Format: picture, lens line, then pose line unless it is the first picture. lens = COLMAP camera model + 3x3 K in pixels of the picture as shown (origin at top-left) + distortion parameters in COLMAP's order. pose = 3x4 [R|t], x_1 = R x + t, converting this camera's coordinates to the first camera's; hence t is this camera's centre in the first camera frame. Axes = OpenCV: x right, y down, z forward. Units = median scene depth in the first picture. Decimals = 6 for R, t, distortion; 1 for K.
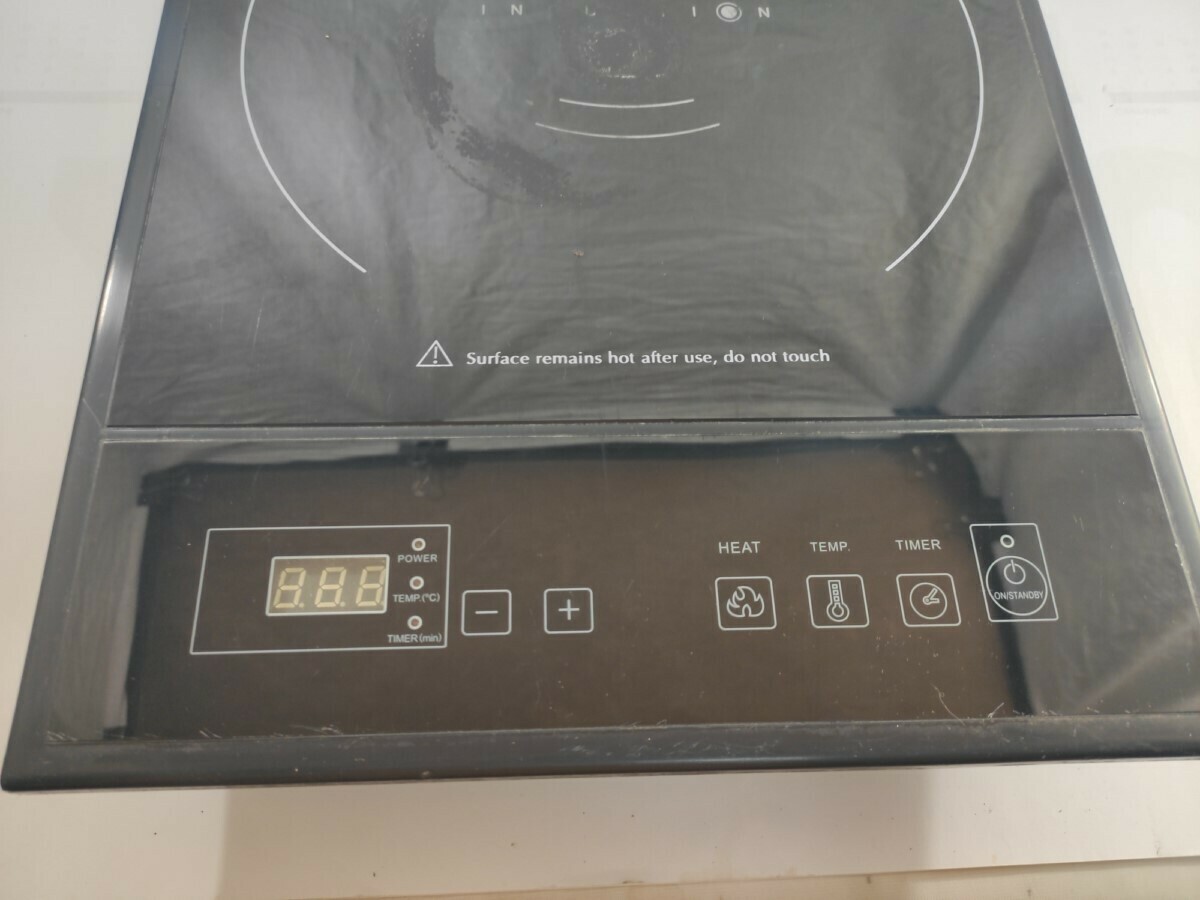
lens RADIAL K [[866.1, 0, 596.5], [0, 866.1, 460.1], [0, 0, 1]] dist [0.006107, -0.038697]
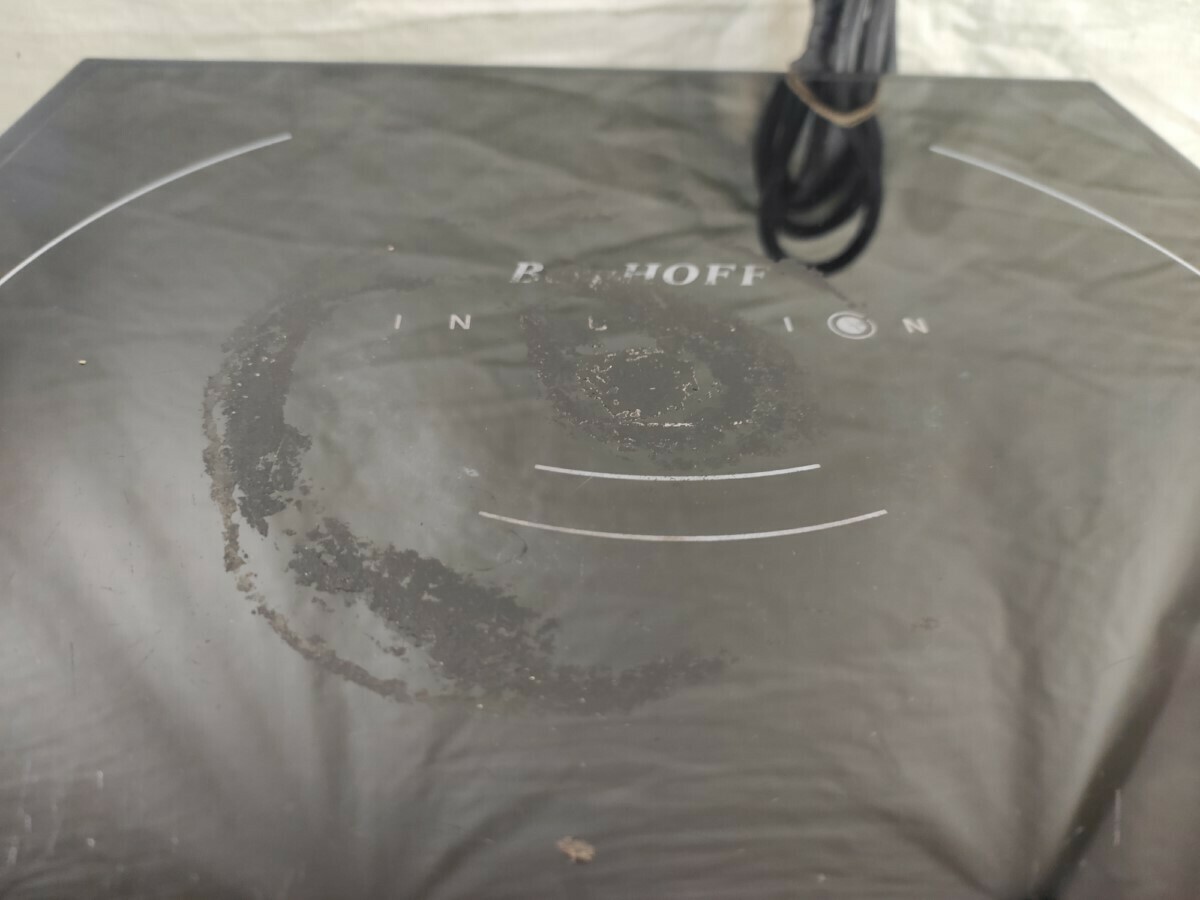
lens RADIAL K [[866.1, 0, 601.1], [0, 866.1, 458.8], [0, 0, 1]] dist [0.006107, -0.038697]
pose [[0.999855, -0.008851, 0.014564, -0.013673], [0.014559, 0.887840, -0.459923, -0.201344], [-0.008860, 0.460068, 0.887839, 0.573542]]
